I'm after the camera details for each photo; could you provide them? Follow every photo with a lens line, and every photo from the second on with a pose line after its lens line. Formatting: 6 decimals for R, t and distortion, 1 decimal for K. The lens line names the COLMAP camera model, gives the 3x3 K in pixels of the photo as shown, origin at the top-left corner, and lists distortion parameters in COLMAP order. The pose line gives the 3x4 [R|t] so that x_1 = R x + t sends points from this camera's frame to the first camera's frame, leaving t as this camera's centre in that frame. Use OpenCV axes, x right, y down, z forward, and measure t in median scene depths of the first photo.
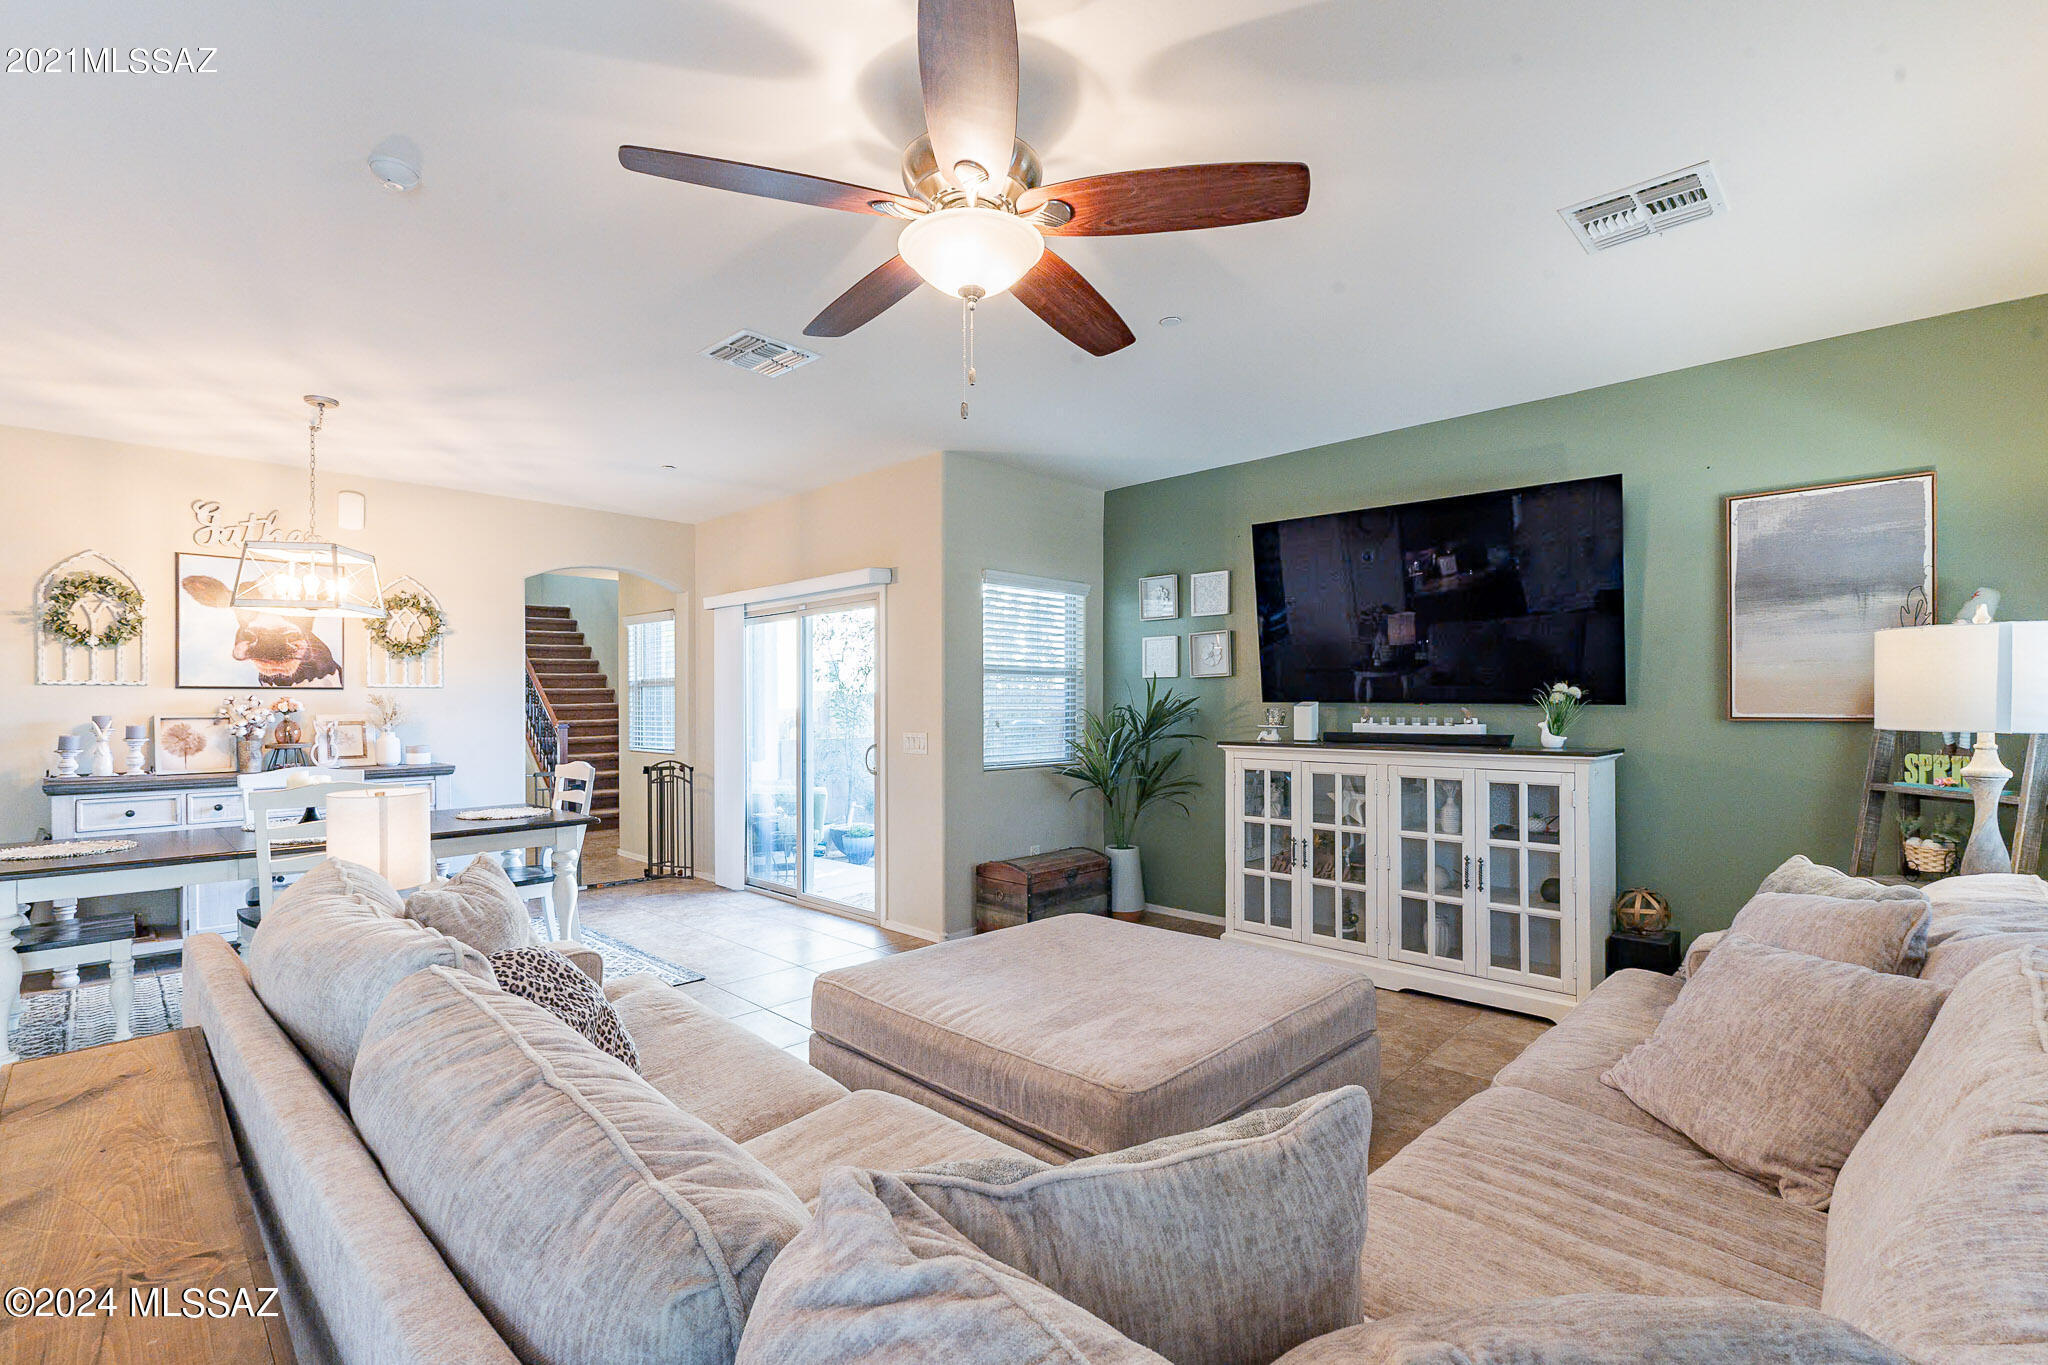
lens RADIAL K [[902.3, 0, 1033.9], [0, 902.3, 702.7], [0, 0, 1]] dist [-0.004283, 0.000244]
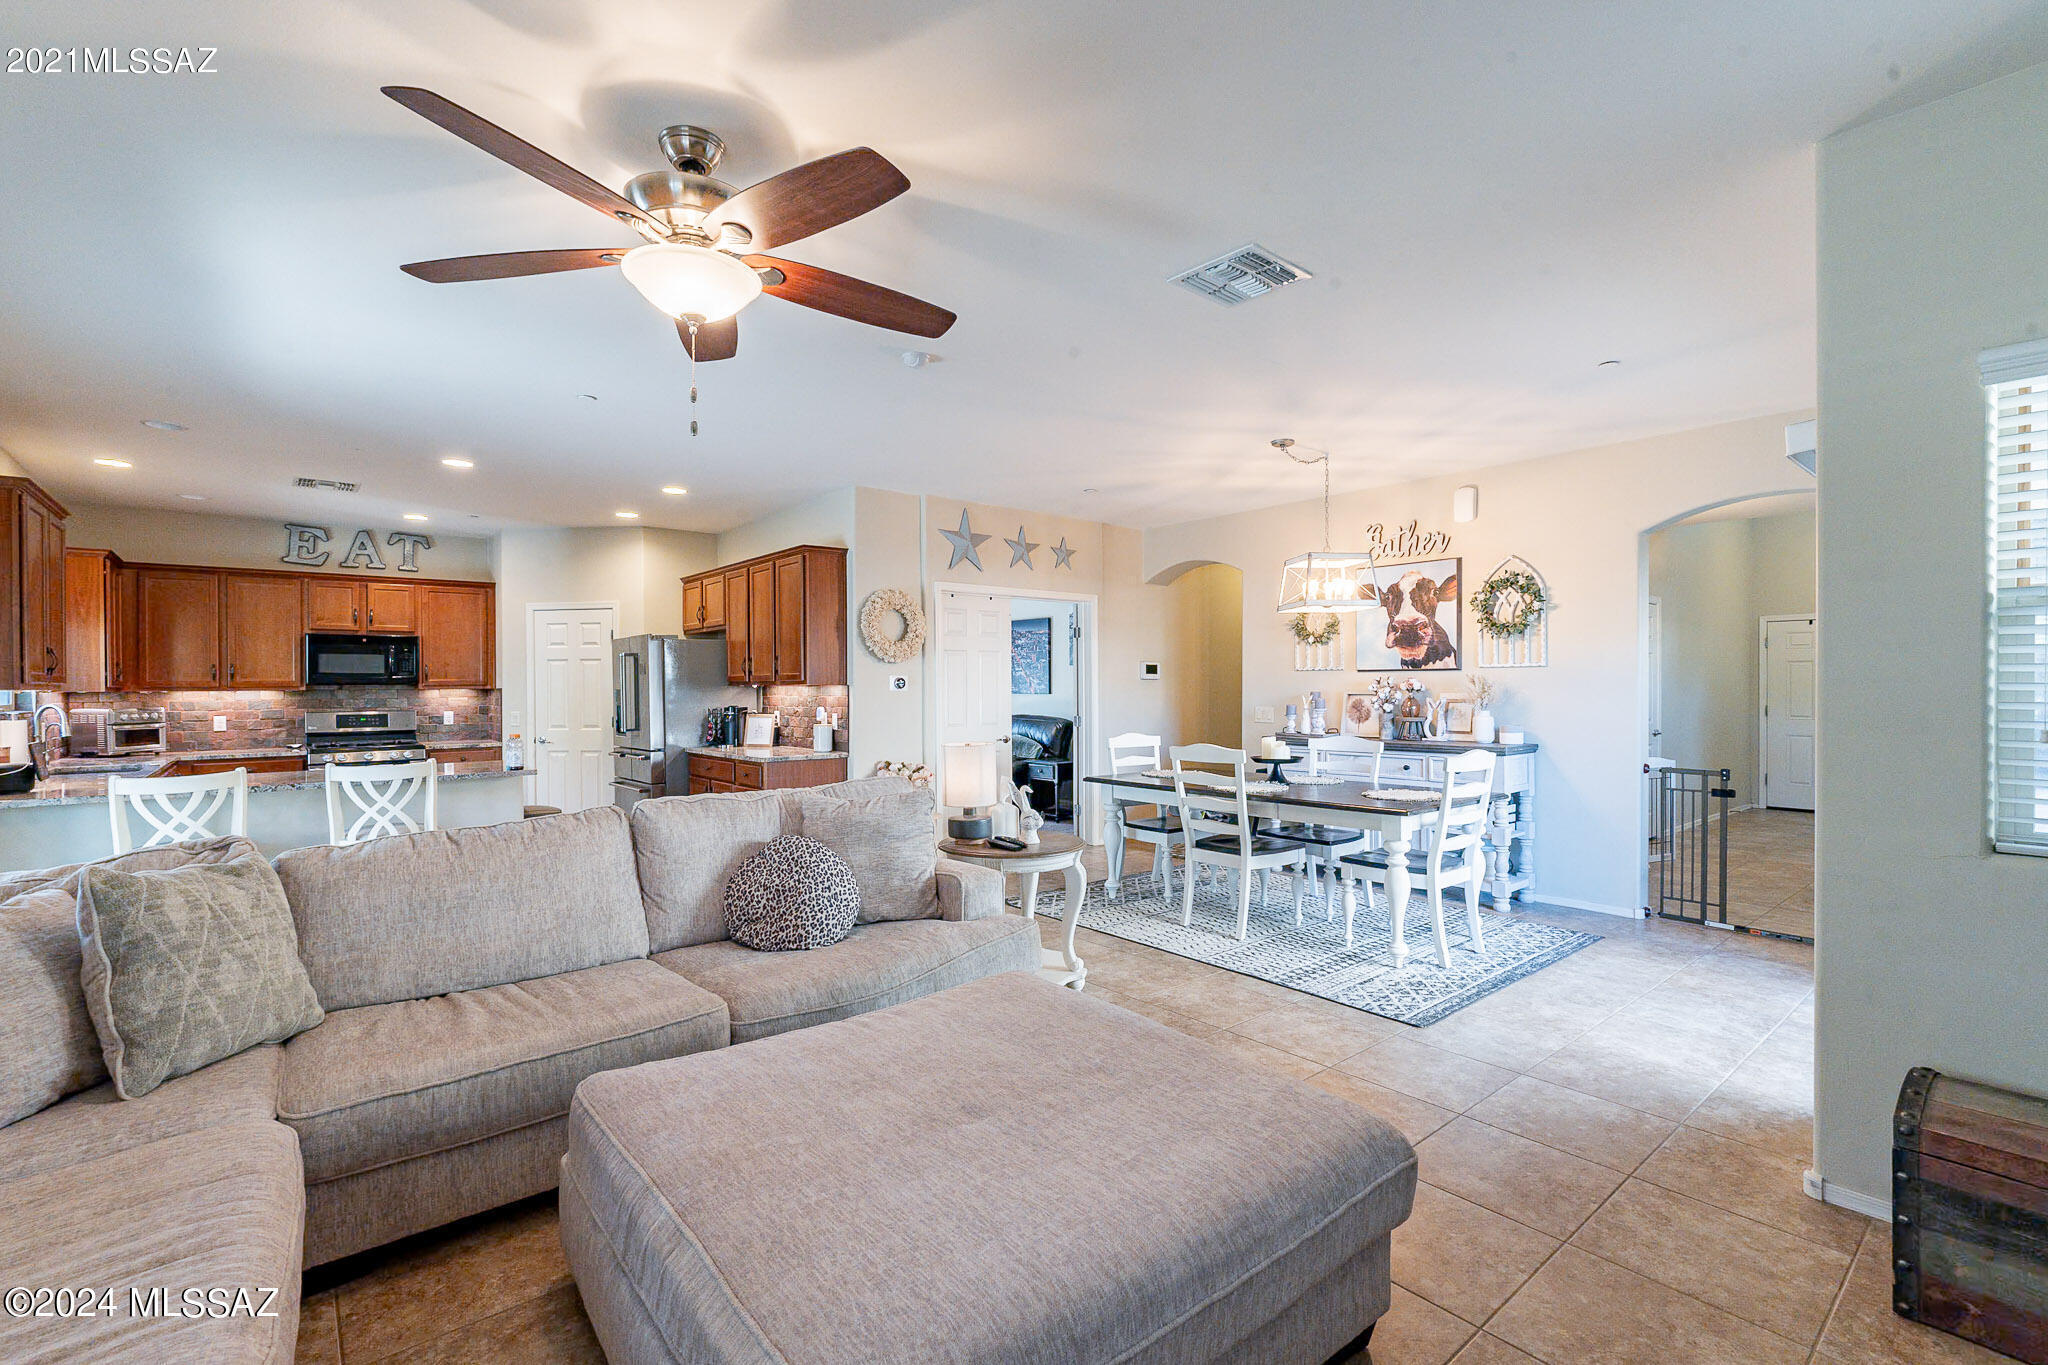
lens RADIAL K [[902.3, 0, 1025.1], [0, 902.3, 686.1], [0, 0, 1]] dist [-0.004283, 0.000244]
pose [[-0.118104, 0.004807, -0.992990, 0.436251], [0.004250, 0.999982, 0.004336, -0.002393], [0.992992, -0.003708, -0.118122, 0.690355]]
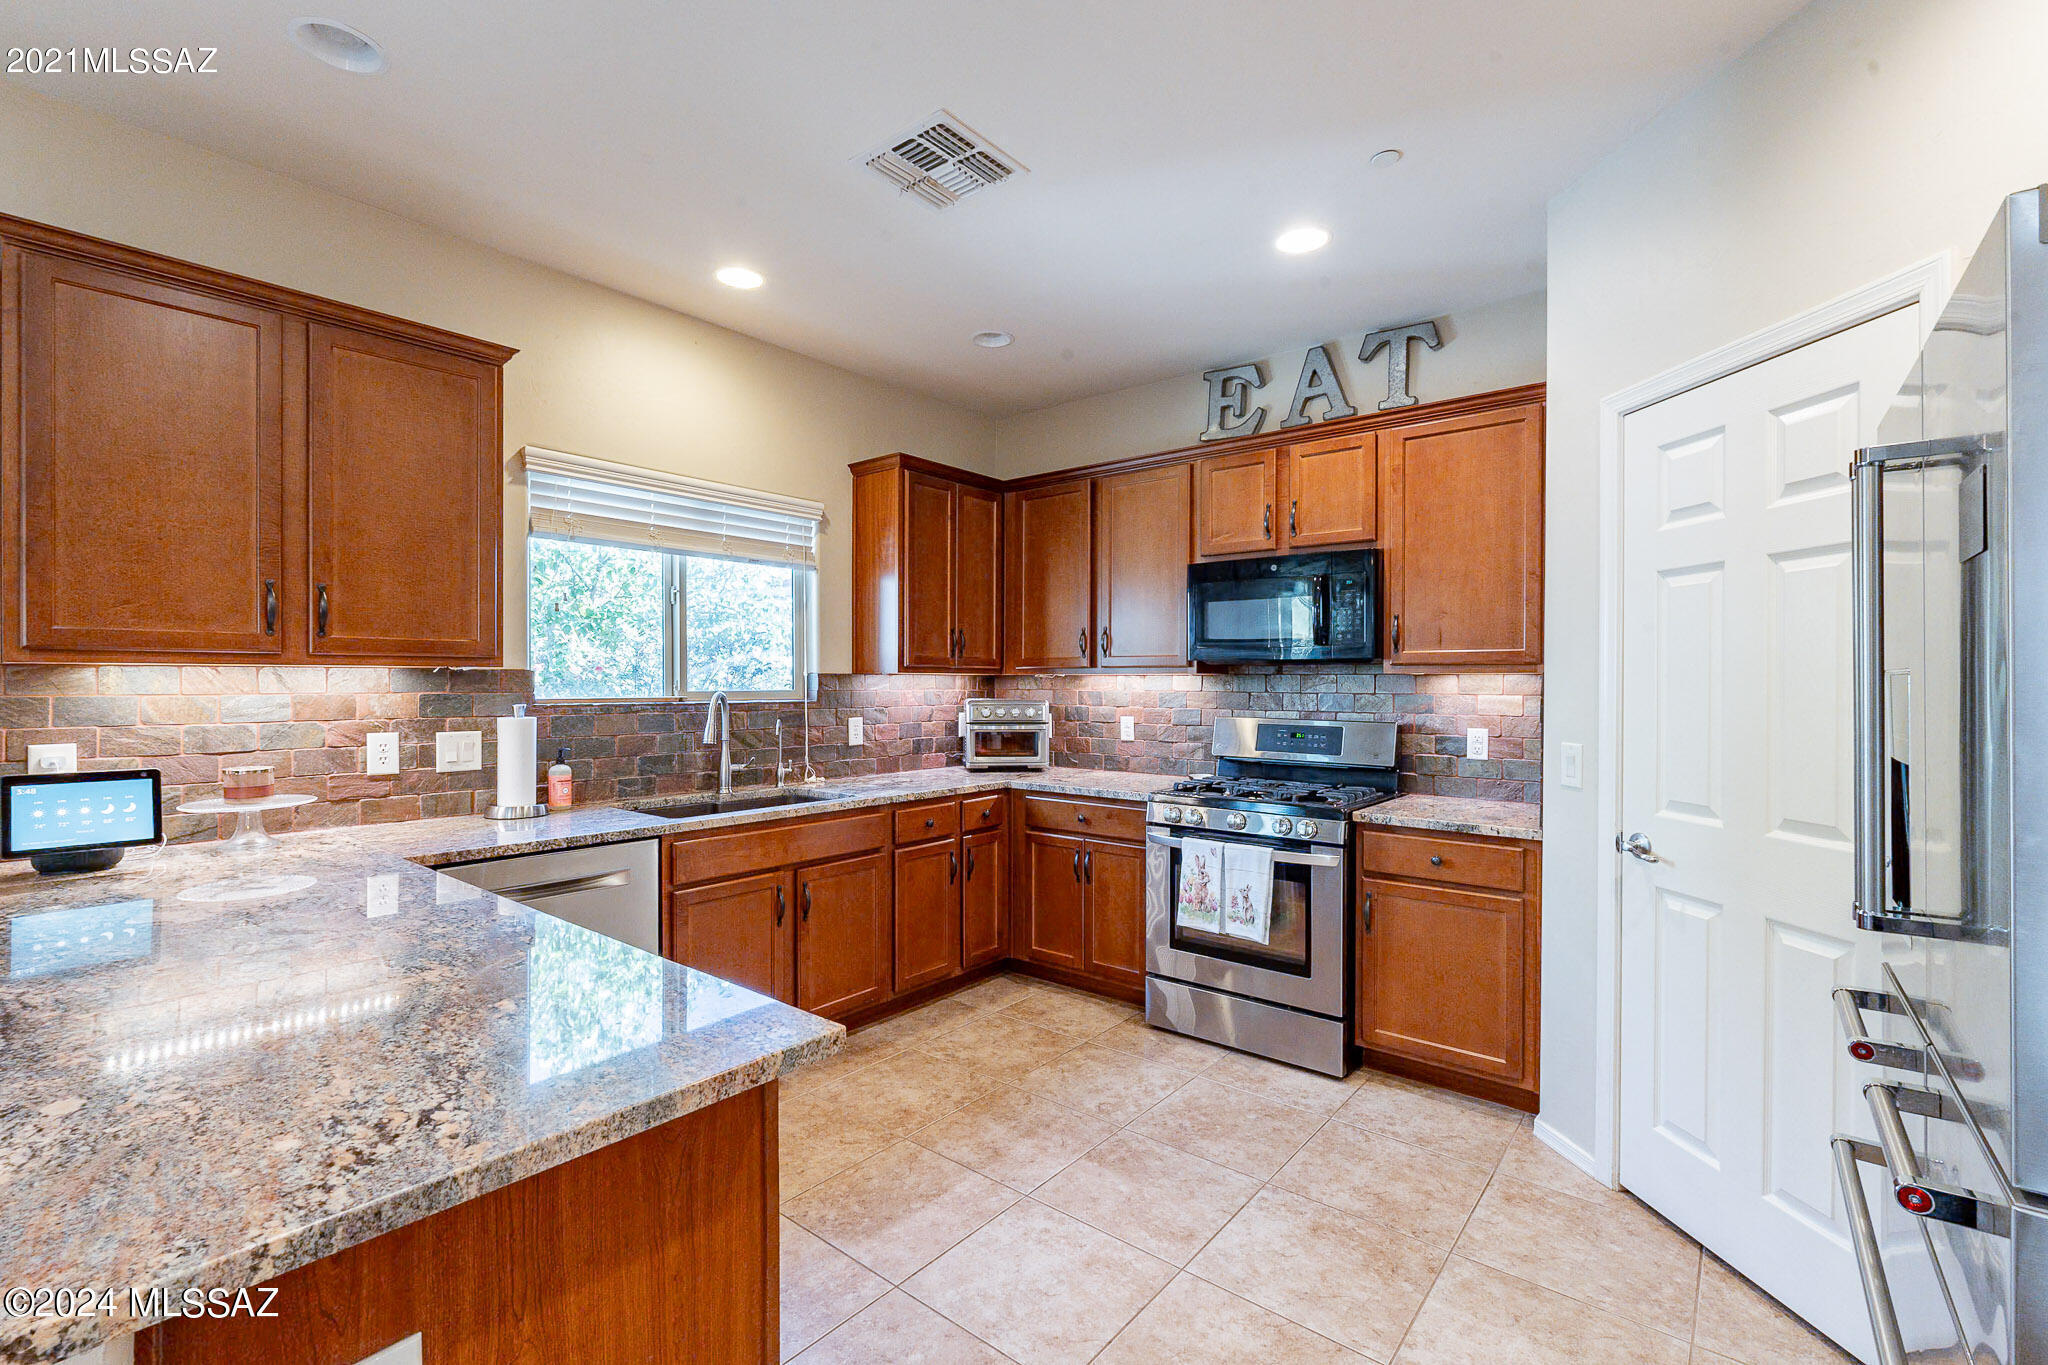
lens RADIAL K [[902.3, 0, 1042.6], [0, 902.3, 678.5], [0, 0, 1]] dist [-0.004283, 0.000244]
pose [[-0.996564, 0.001506, -0.082813, -0.724512], [0.001110, 0.999988, 0.004835, 0.005802], [0.082819, 0.004727, -0.996553, 0.085709]]
